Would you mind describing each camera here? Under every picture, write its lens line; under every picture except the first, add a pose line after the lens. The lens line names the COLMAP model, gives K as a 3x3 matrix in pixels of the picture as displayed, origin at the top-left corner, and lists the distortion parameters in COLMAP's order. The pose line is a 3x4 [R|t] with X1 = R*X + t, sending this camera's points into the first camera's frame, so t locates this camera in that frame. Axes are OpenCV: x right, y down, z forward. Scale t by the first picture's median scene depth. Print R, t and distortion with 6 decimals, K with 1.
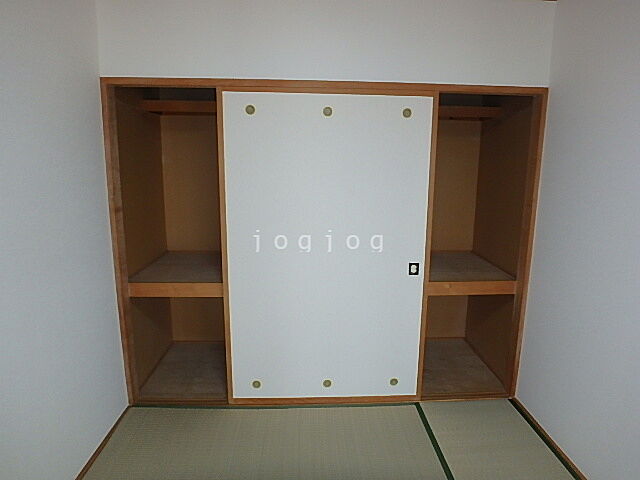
lens RADIAL K [[393.8, 0, 320.2], [0, 393.8, 237.6], [0, 0, 1]] dist [-0.003796, 0.000108]
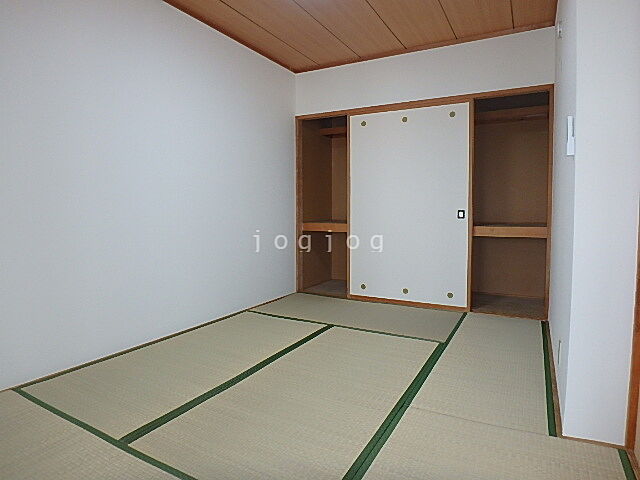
lens RADIAL K [[393.8, 0, 318.6], [0, 393.8, 239.7], [0, 0, 1]] dist [-0.003796, 0.000108]
pose [[0.853330, 0.028403, -0.520597, 0.556250], [-0.090585, 0.991405, -0.094392, 0.365320], [0.513441, 0.127705, 0.848569, -0.543302]]
